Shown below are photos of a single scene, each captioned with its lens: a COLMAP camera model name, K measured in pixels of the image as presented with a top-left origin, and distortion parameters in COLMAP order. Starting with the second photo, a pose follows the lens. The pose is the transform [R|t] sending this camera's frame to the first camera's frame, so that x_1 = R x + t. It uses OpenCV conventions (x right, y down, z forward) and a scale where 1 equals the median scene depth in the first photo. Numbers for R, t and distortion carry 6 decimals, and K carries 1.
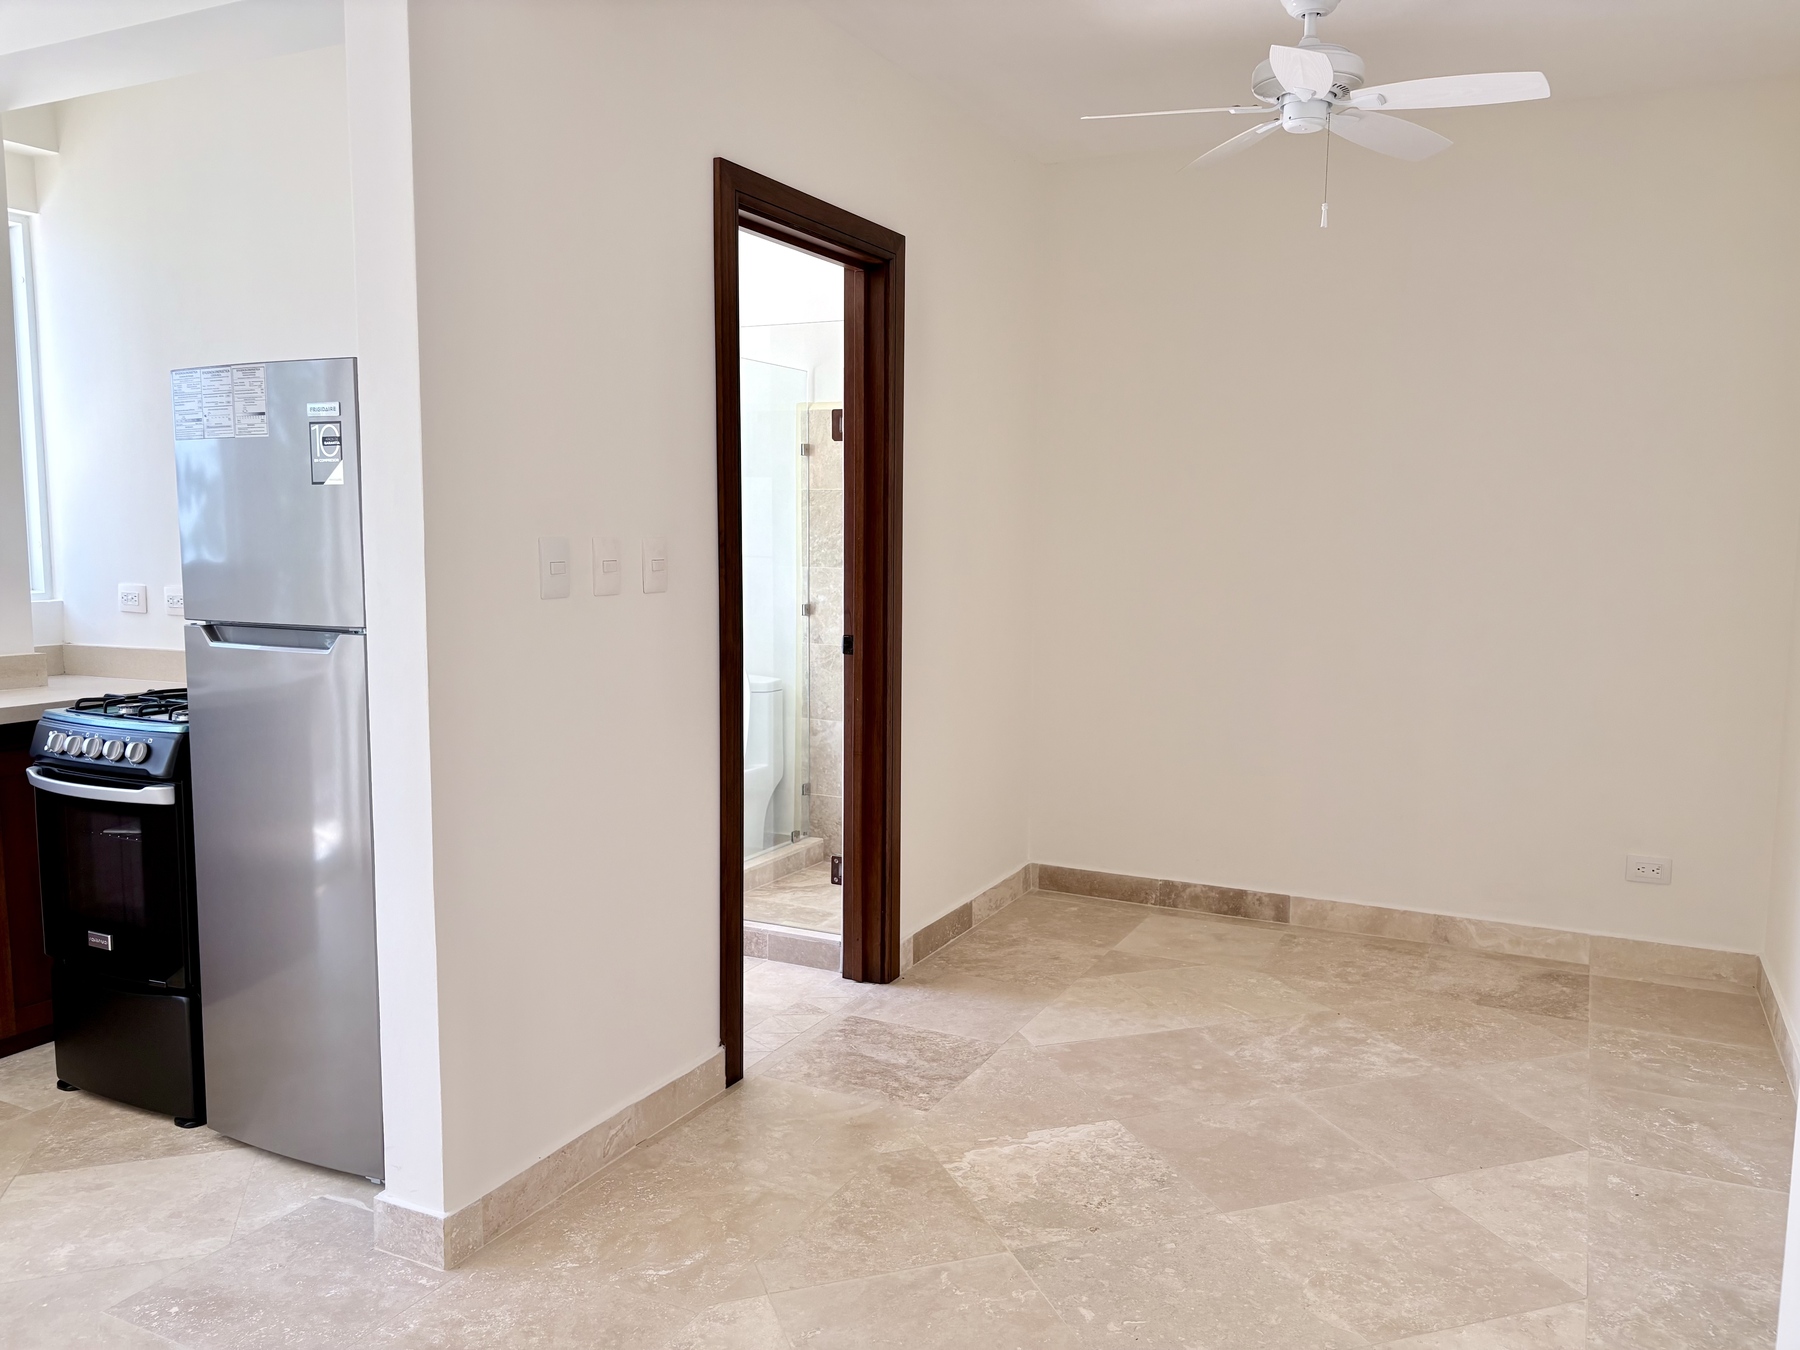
lens RADIAL K [[1373.5, 0, 900.0], [0, 1373.5, 675.0], [0, 0, 1]] dist [0.117185, -0.113625]
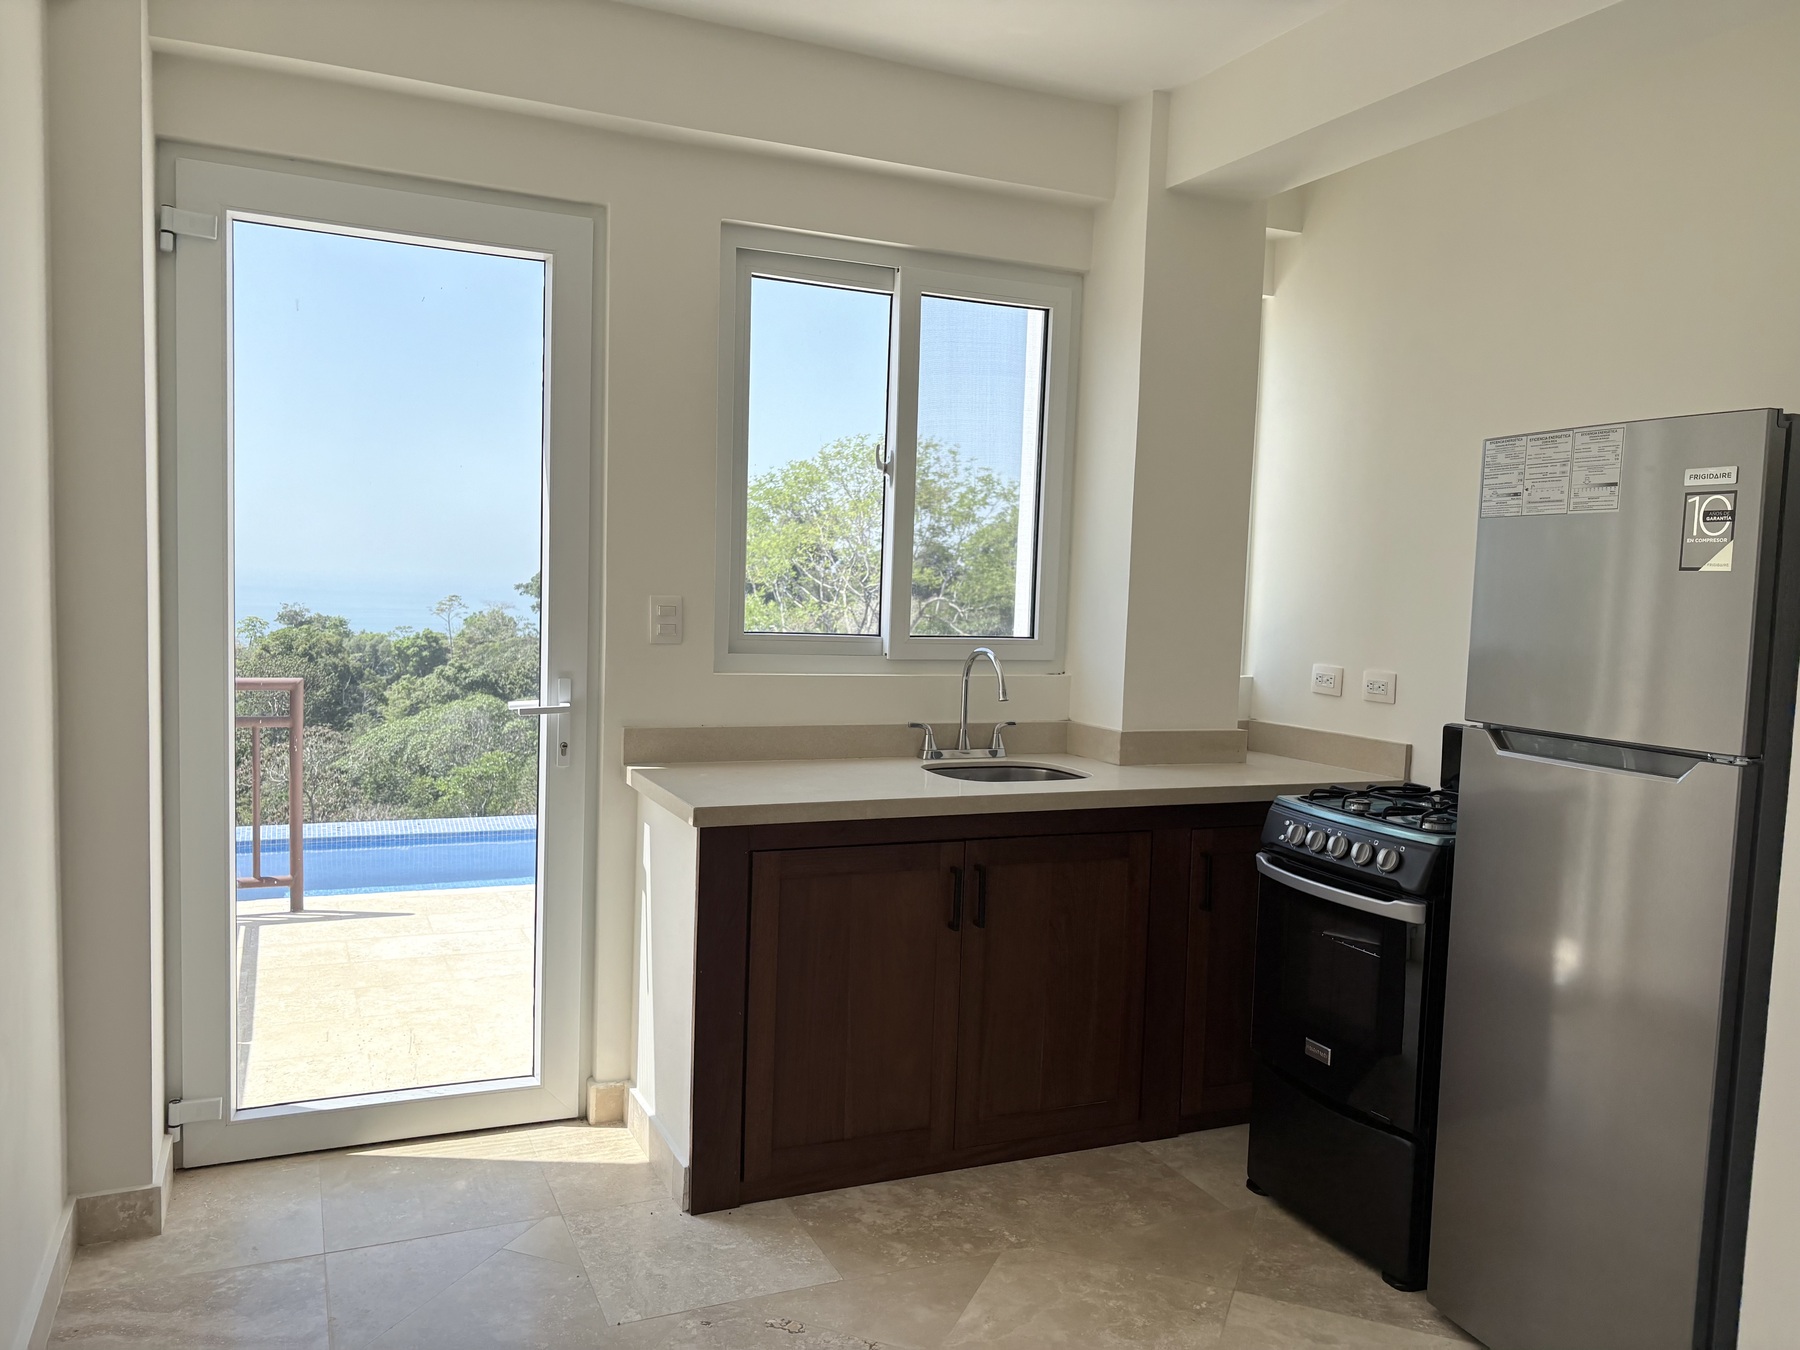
lens RADIAL K [[1373.5, 0, 900.0], [0, 1373.5, 675.0], [0, 0, 1]] dist [0.117185, -0.113625]
pose [[0.779951, 0.067327, -0.622208, -0.236558], [-0.097993, 0.995072, -0.015163, -0.019327], [0.618121, 0.072798, 0.782705, 0.093314]]
